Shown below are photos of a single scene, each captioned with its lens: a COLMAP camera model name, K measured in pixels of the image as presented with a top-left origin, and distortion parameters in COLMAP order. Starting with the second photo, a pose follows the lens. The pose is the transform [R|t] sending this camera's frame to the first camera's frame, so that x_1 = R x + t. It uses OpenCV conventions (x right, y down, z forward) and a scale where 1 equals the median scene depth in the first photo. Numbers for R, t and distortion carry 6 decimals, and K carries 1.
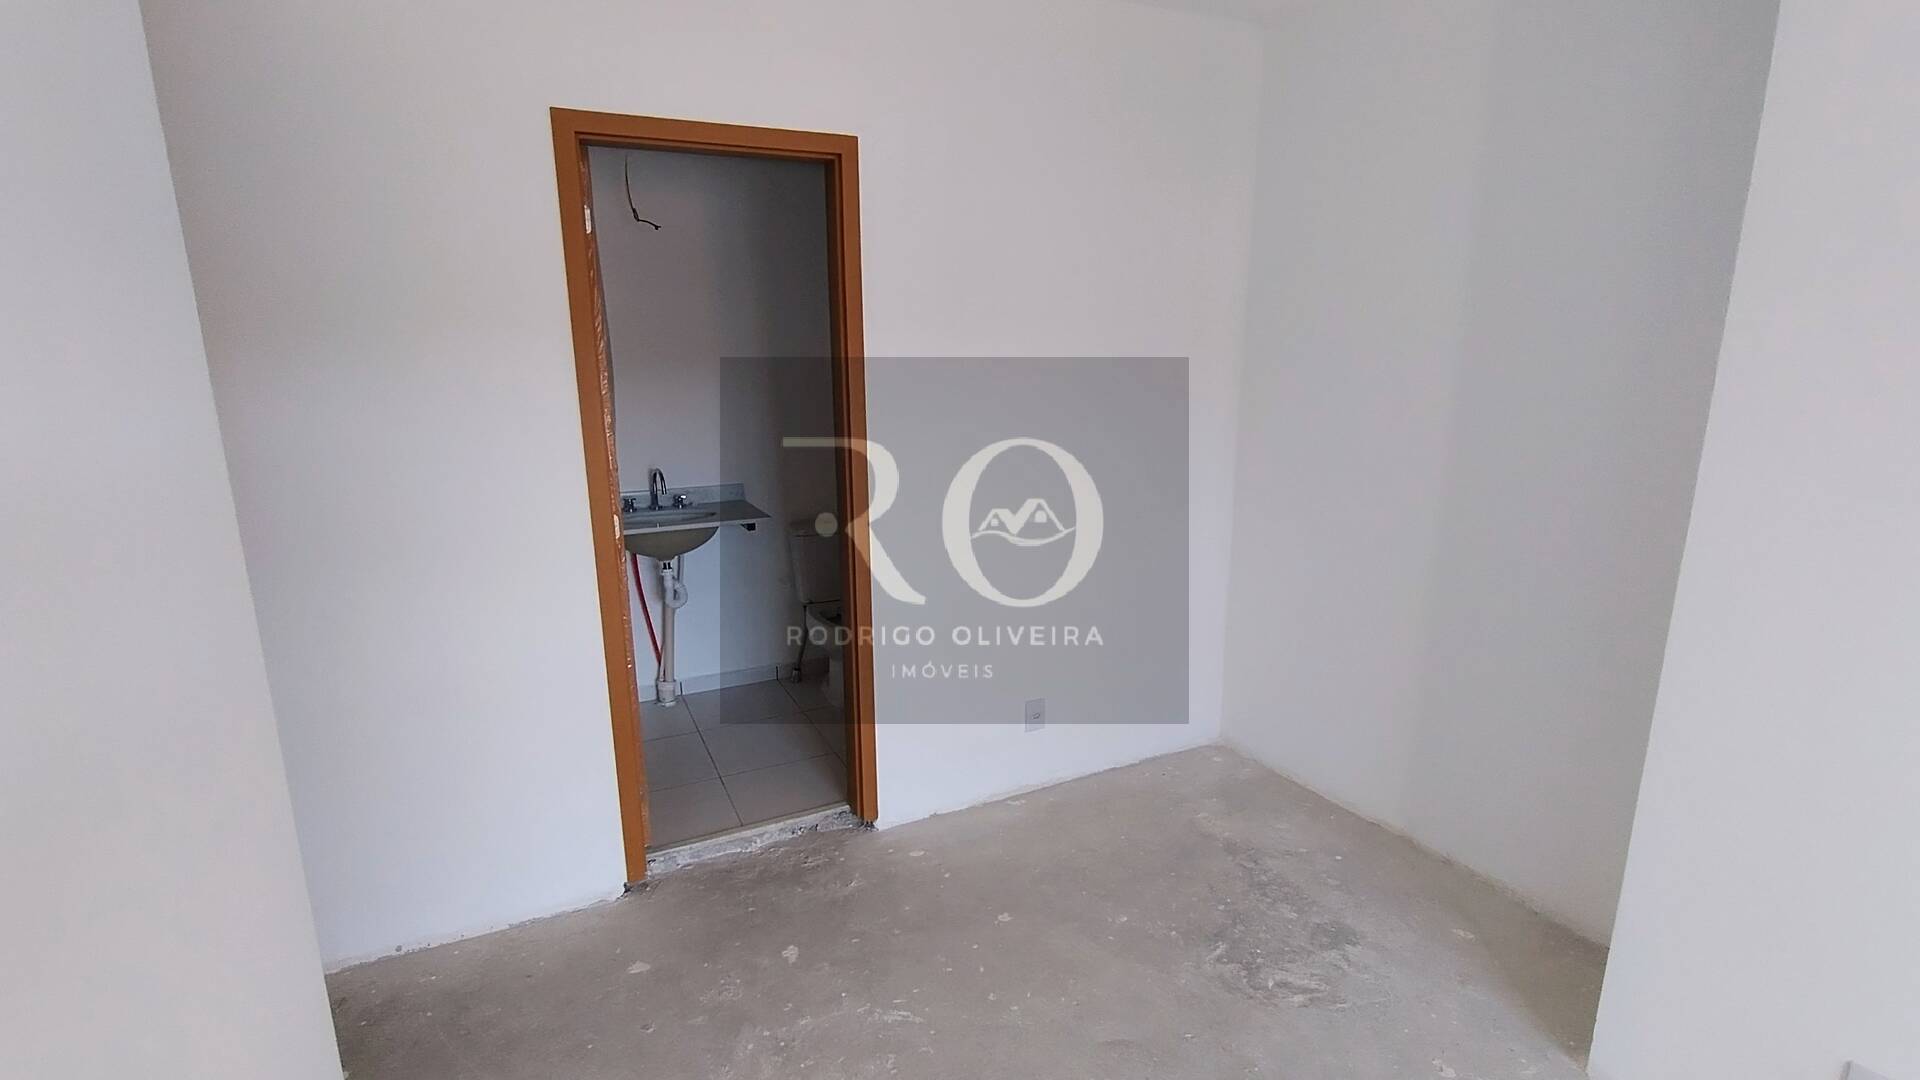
lens RADIAL K [[875.5, 0, 957.9], [0, 875.5, 539.4], [0, 0, 1]] dist [-0.004930, 0.001948]
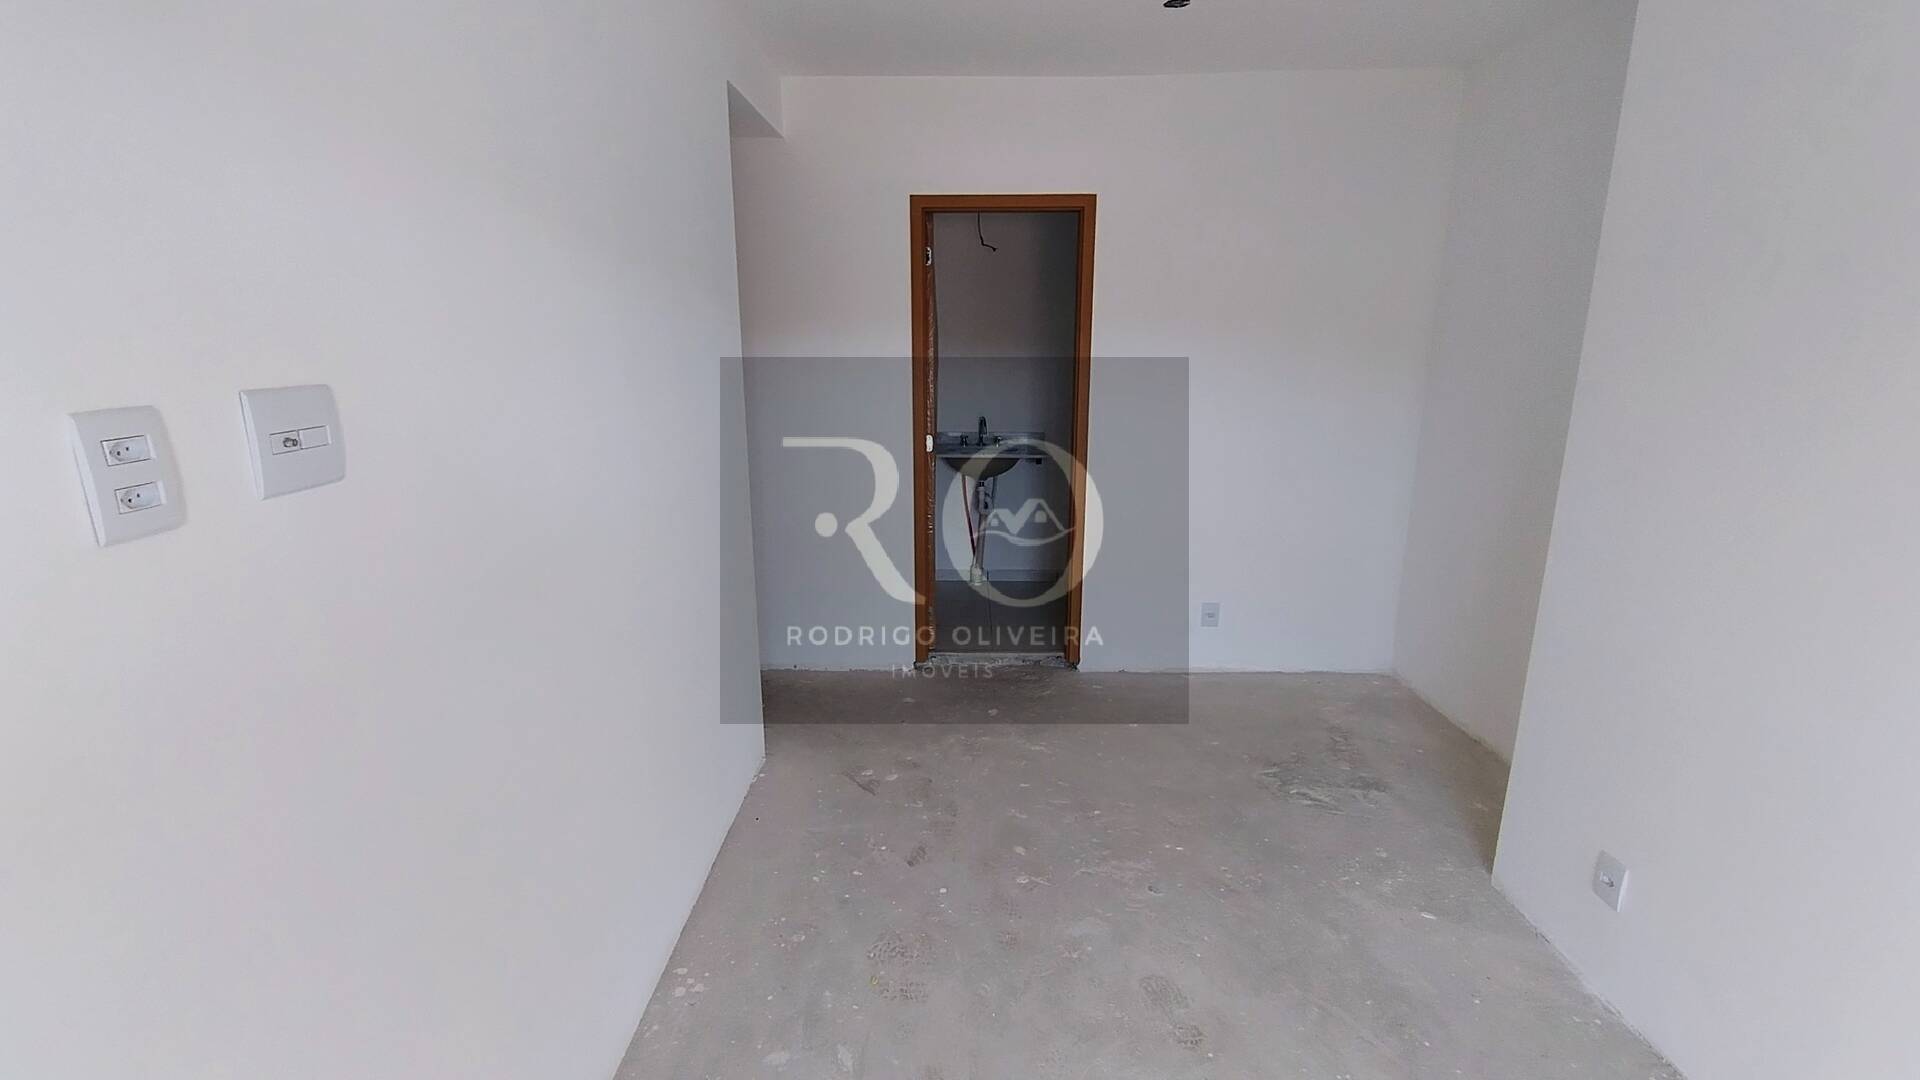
lens RADIAL K [[875.5, 0, 968.2], [0, 875.5, 540.2], [0, 0, 1]] dist [-0.004930, 0.001948]
pose [[0.897002, 0.114141, -0.427035, 0.378095], [-0.105238, 0.993452, 0.044479, 0.082833], [0.429316, 0.005042, 0.903140, -0.428922]]
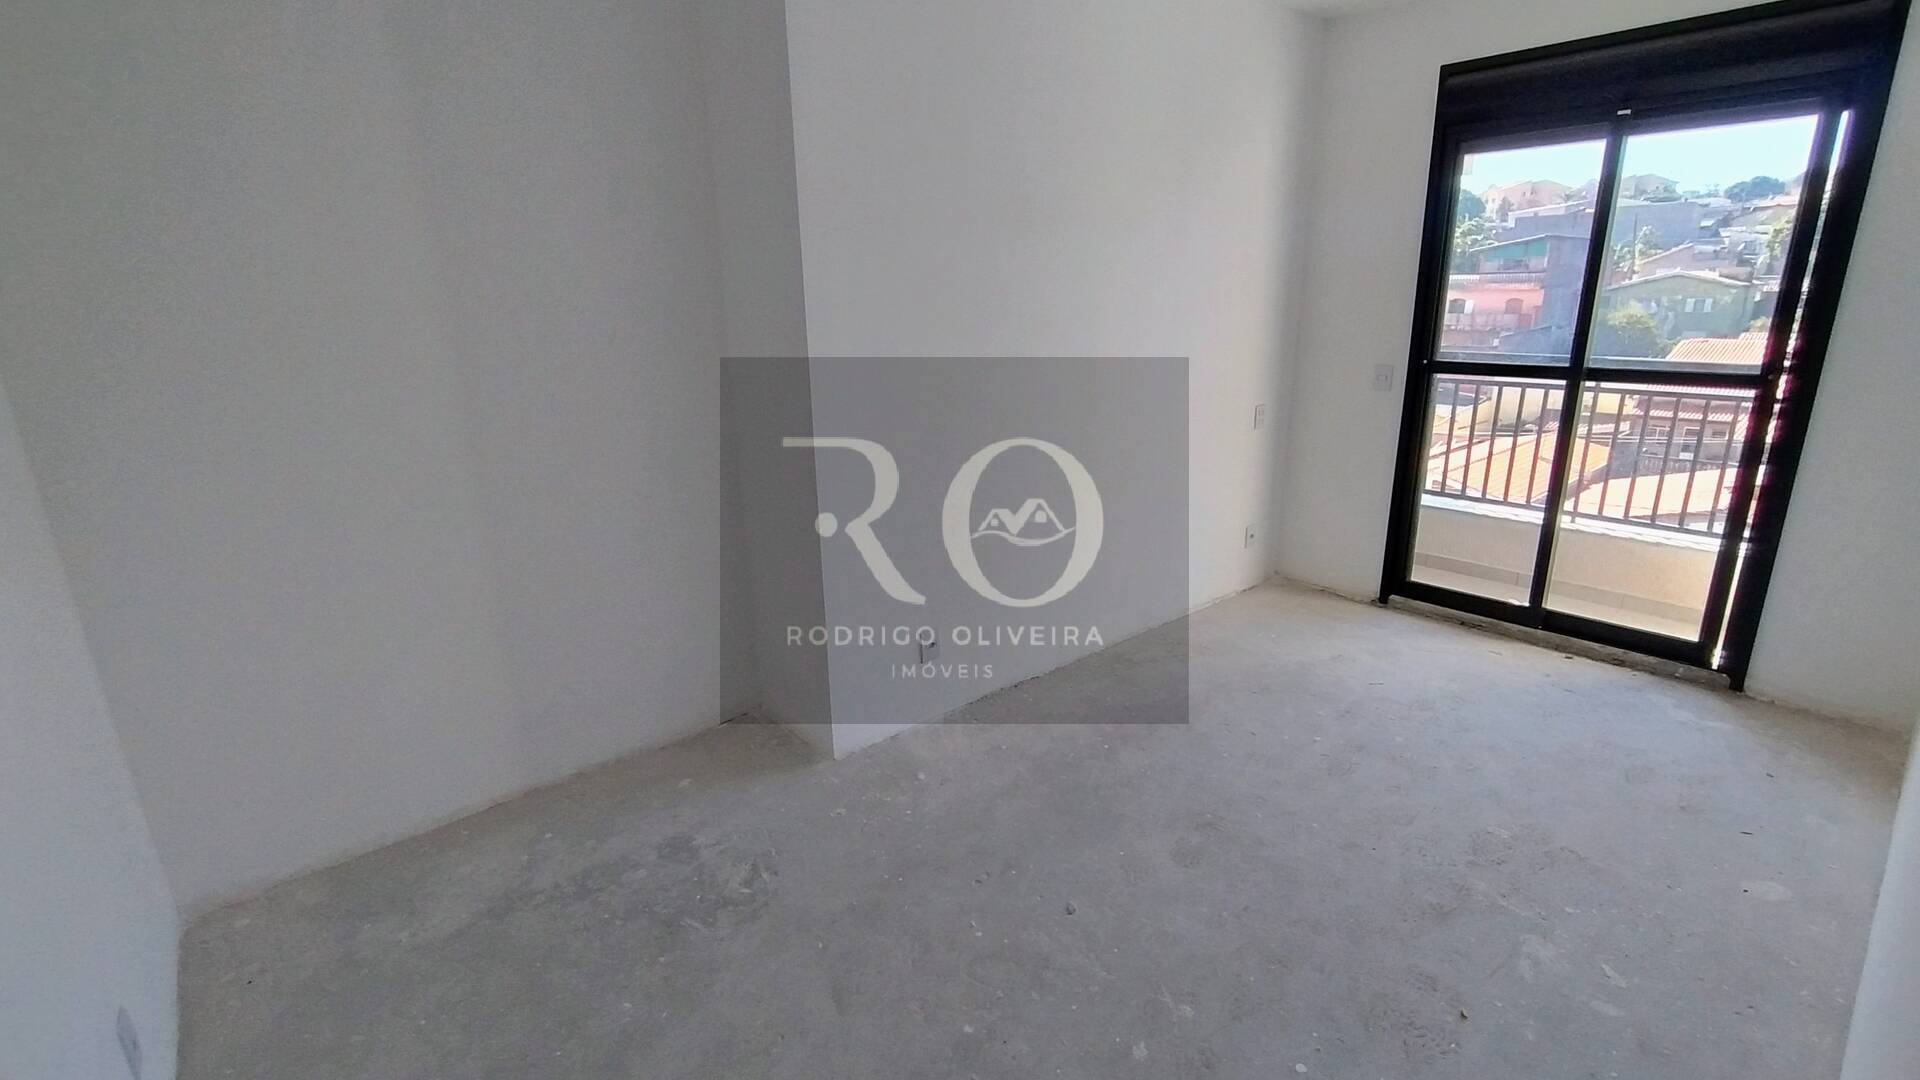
lens RADIAL K [[875.5, 0, 968.5], [0, 875.5, 535.0], [0, 0, 1]] dist [-0.004930, 0.001948]
pose [[-0.249875, -0.252763, 0.934705, -0.483489], [0.227972, 0.922833, 0.310496, -0.119655], [-0.941059, 0.290672, -0.172970, 0.690808]]
